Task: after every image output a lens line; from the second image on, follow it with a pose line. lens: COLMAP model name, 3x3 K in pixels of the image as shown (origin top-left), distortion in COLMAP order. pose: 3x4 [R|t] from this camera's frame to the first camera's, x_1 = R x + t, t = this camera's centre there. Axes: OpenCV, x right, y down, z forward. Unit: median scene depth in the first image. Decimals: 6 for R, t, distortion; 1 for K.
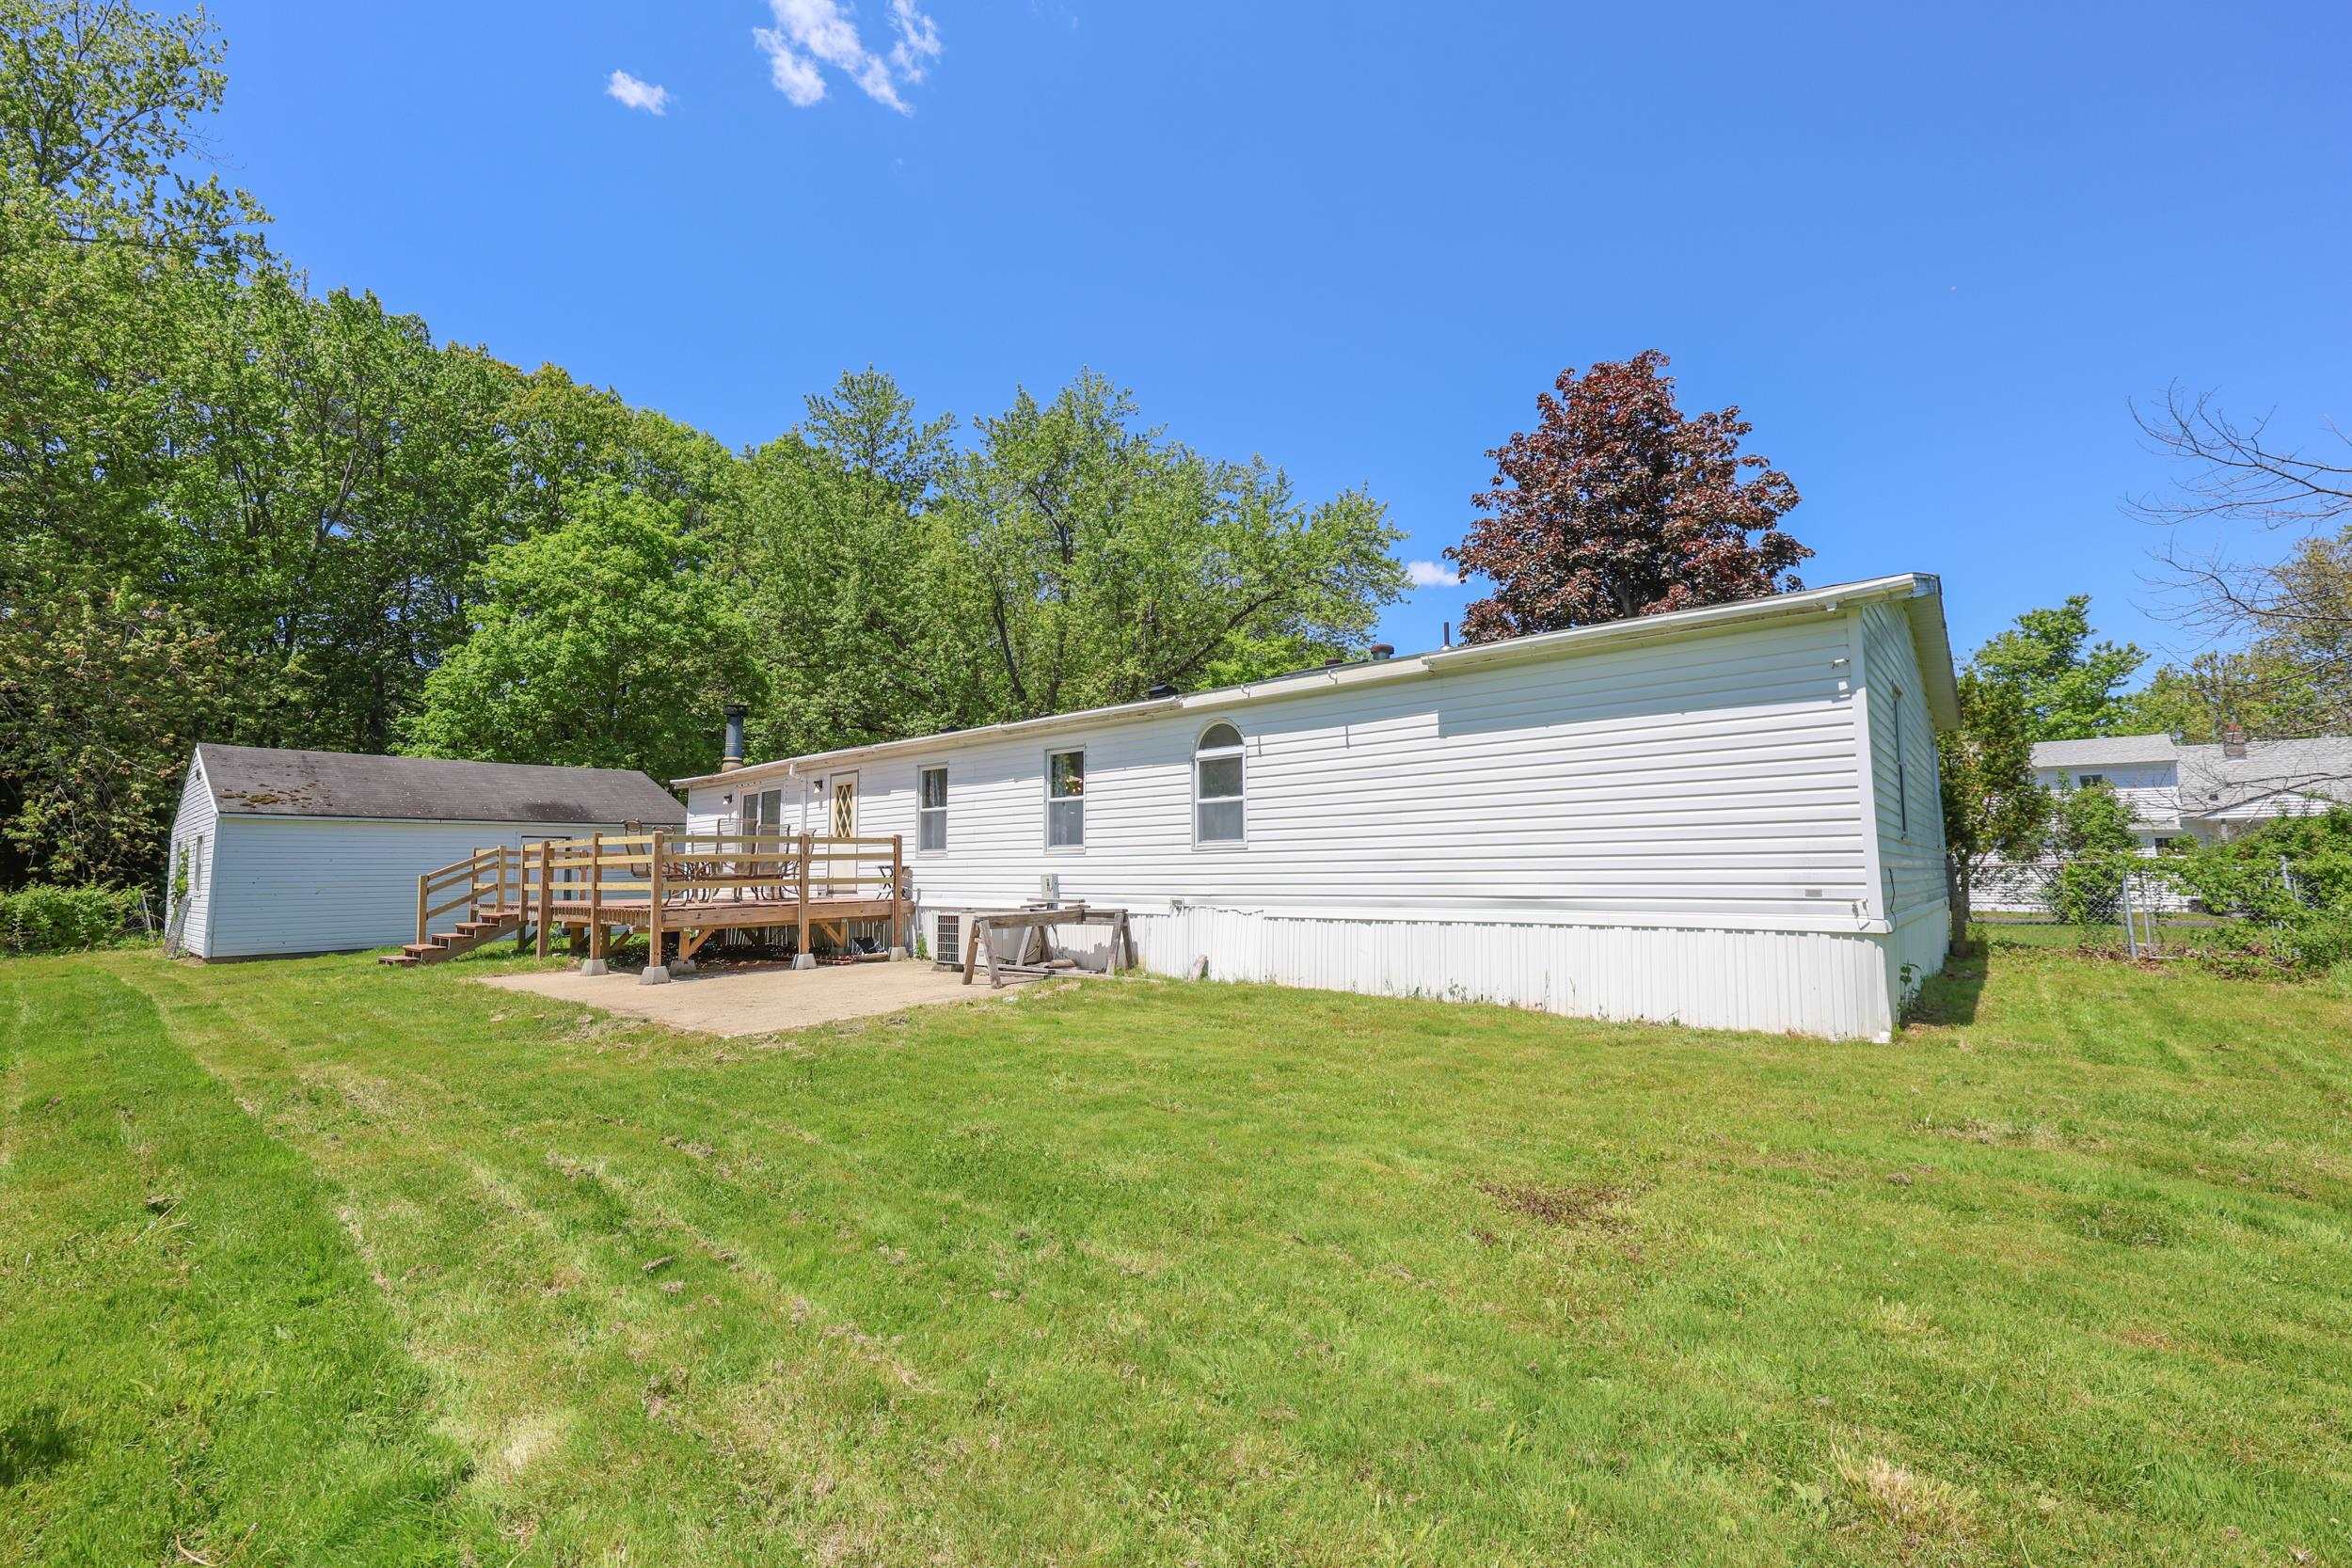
lens RADIAL K [[957.0, 0, 1175.6], [0, 957.0, 786.7], [0, 0, 1]] dist [0.000685, -0.000007]
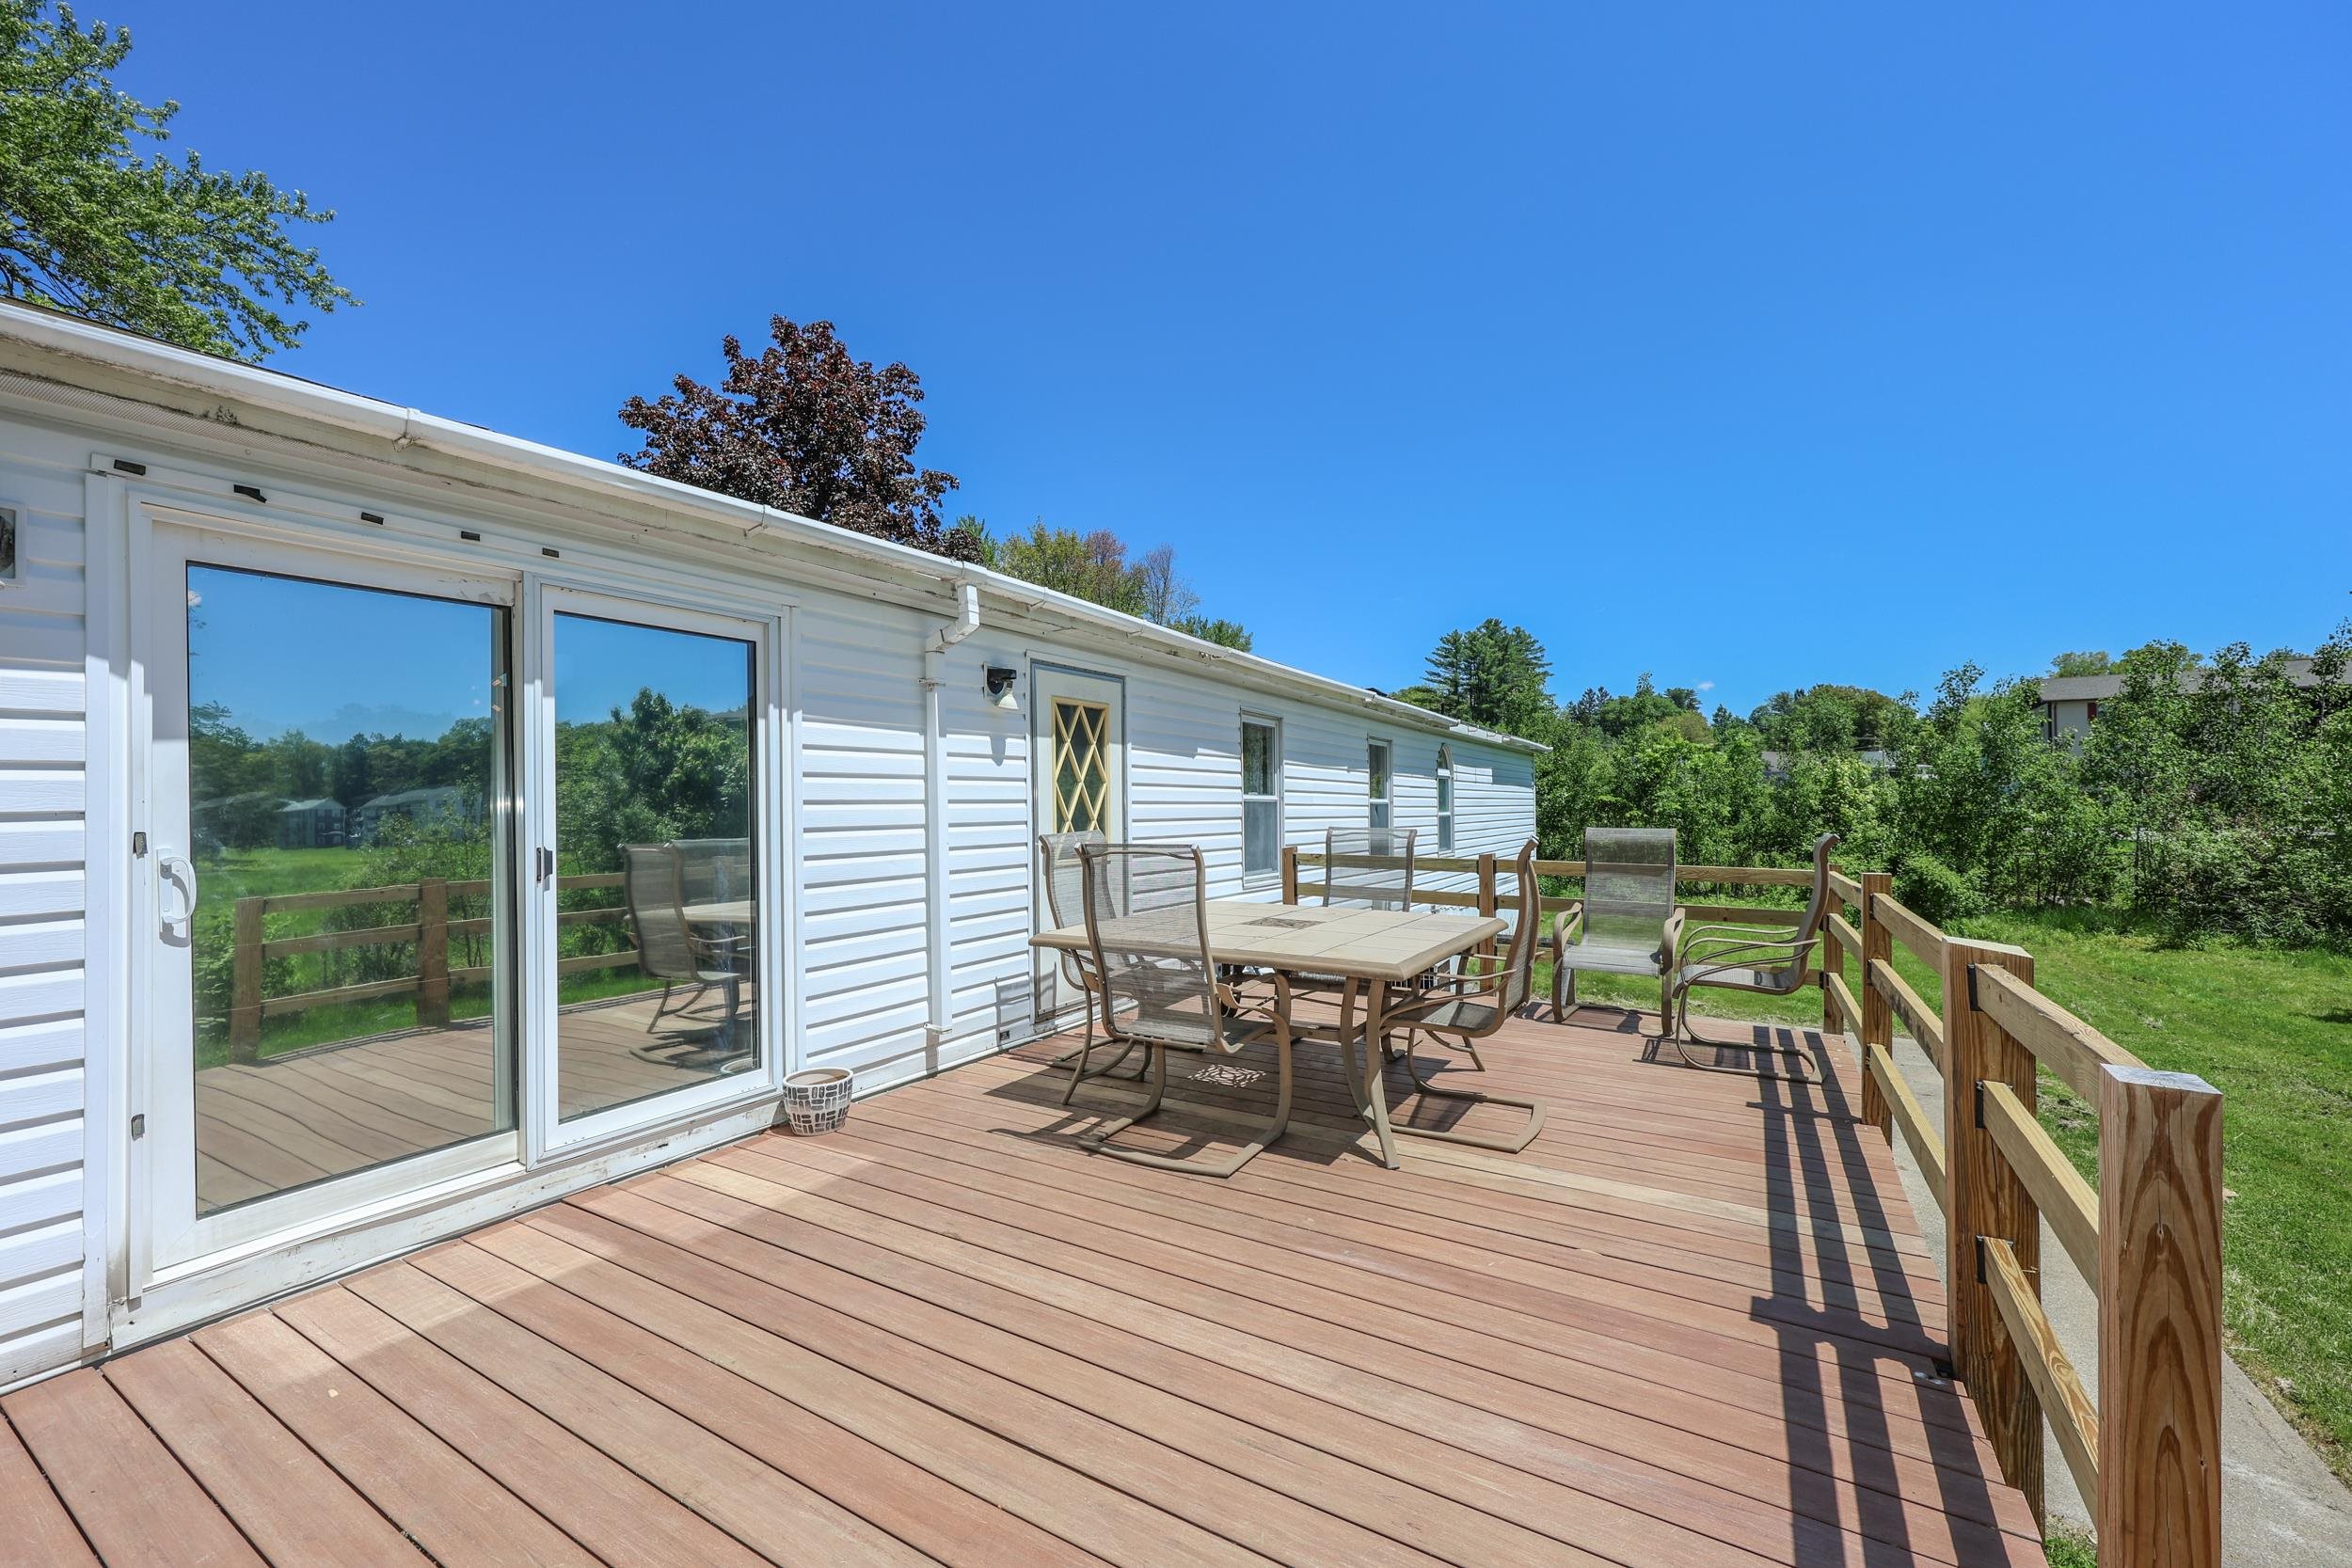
lens RADIAL K [[957.0, 0, 1170.9], [0, 957.0, 799.8], [0, 0, 1]] dist [0.000685, -0.000007]
pose [[-0.143342, 0.026692, 0.989313, -0.707998], [-0.079642, 0.996083, -0.038414, 0.044560], [-0.986464, -0.084297, -0.140655, 1.020975]]
